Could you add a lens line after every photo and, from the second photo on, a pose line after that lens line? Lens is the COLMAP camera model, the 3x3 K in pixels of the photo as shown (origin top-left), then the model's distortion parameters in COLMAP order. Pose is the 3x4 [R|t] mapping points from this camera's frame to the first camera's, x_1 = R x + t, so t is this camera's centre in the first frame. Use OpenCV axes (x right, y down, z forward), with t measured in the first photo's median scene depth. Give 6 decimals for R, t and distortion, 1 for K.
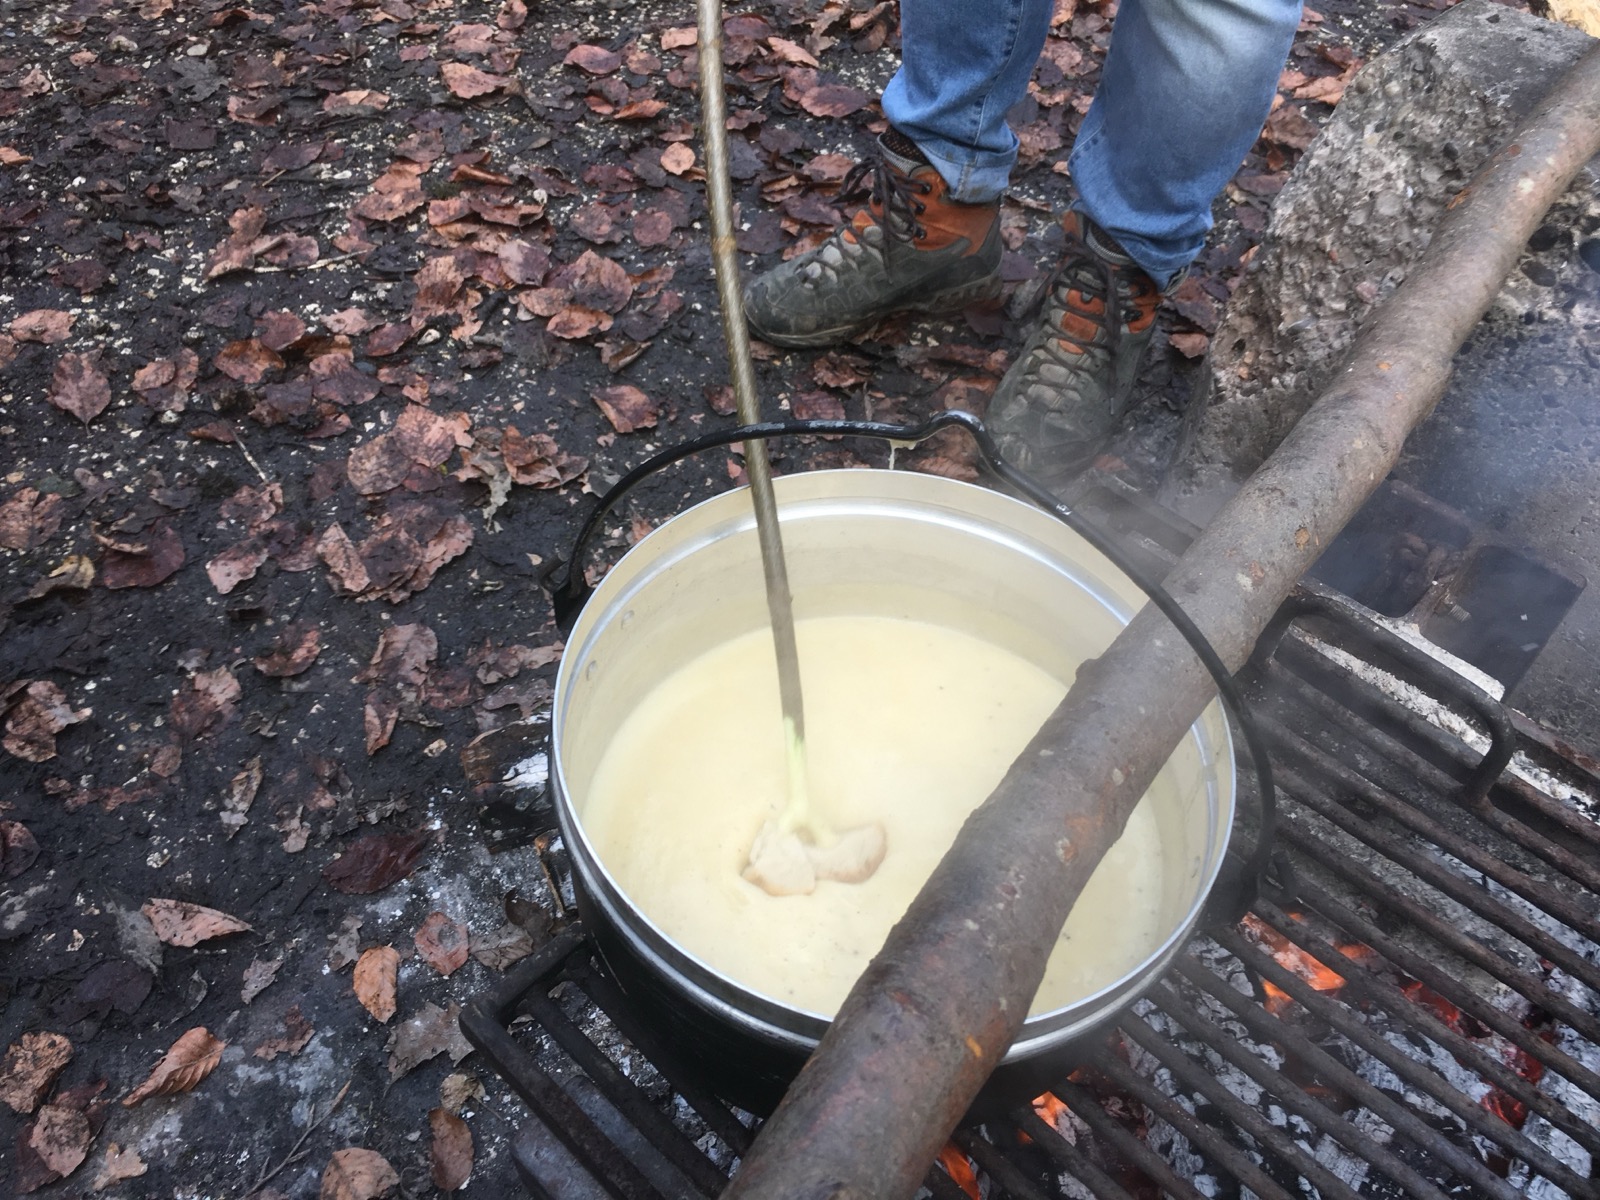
lens RADIAL K [[1365.9, 0, 800.0], [0, 1365.9, 600.0], [0, 0, 1]] dist [0.101963, -0.167071]
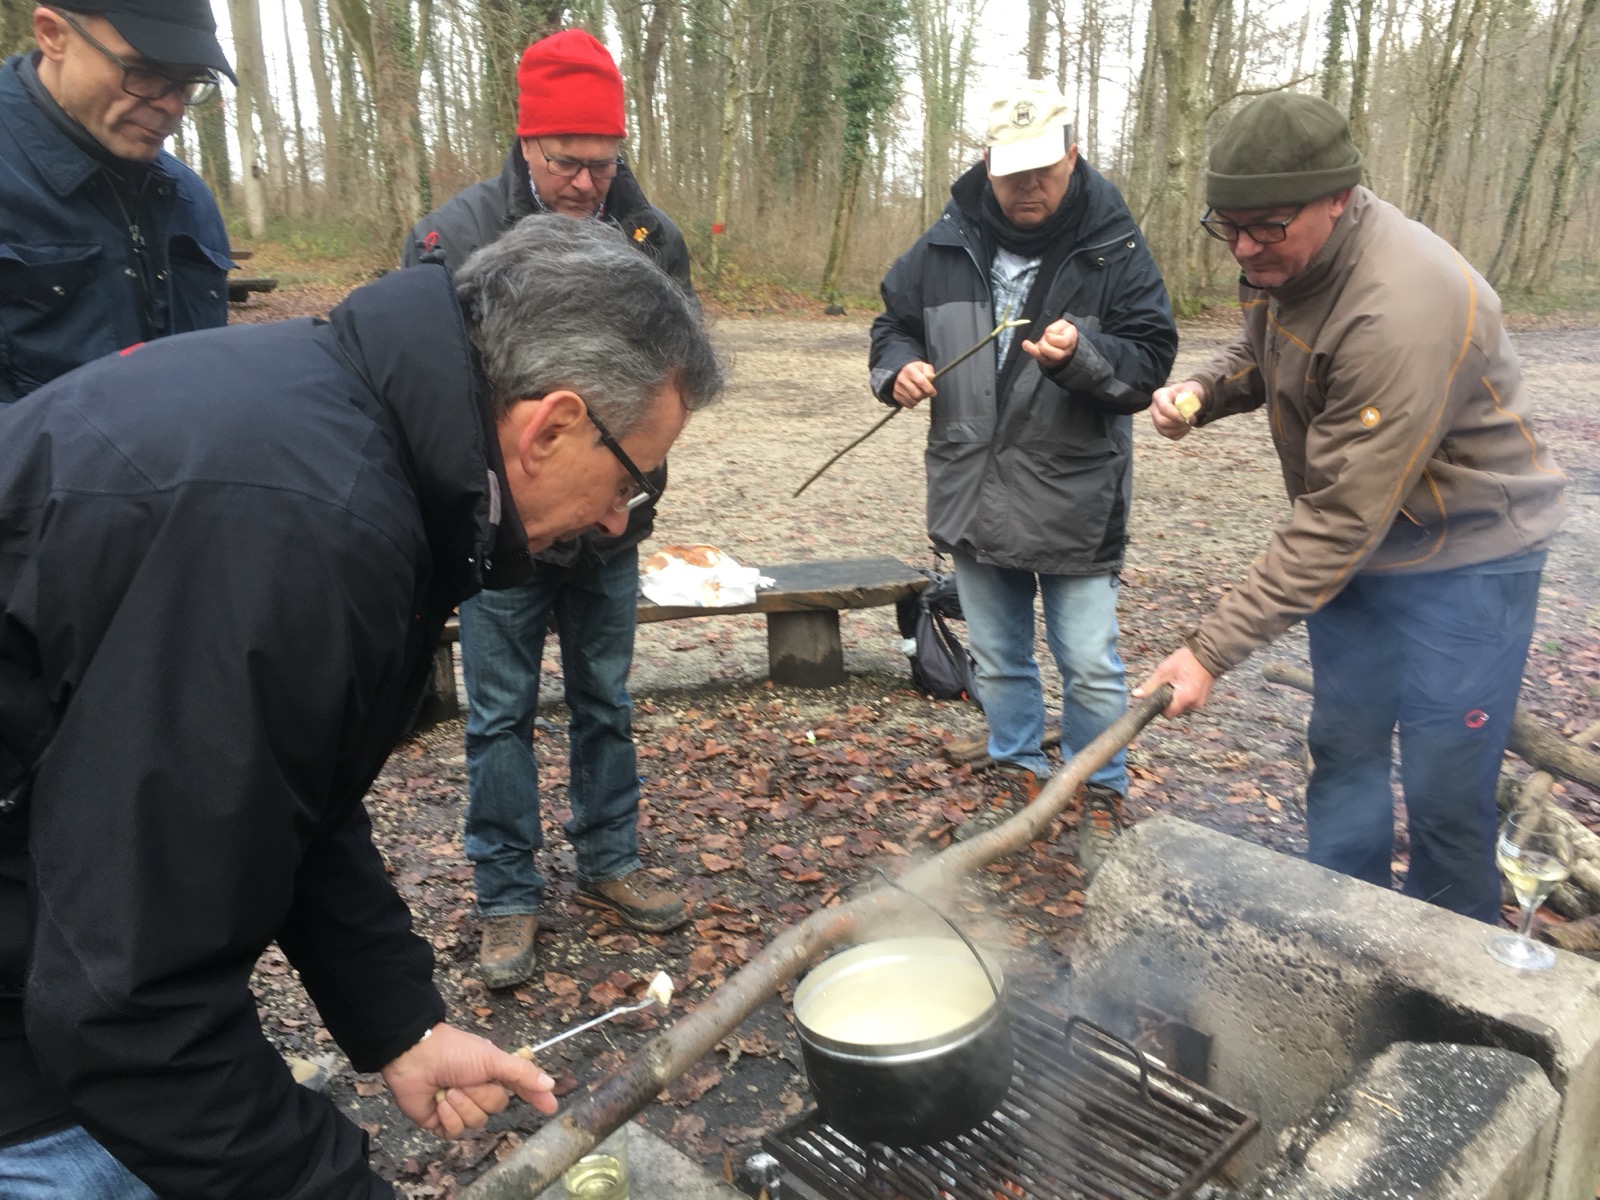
lens RADIAL K [[1365.9, 0, 800.0], [0, 1365.9, 600.0], [0, 0, 1]] dist [0.101963, -0.167071]
pose [[0.996161, -0.010773, -0.086879, 0.033626], [-0.038876, 0.834742, -0.549267, 0.361374], [0.078439, 0.550536, 0.831118, -0.758565]]
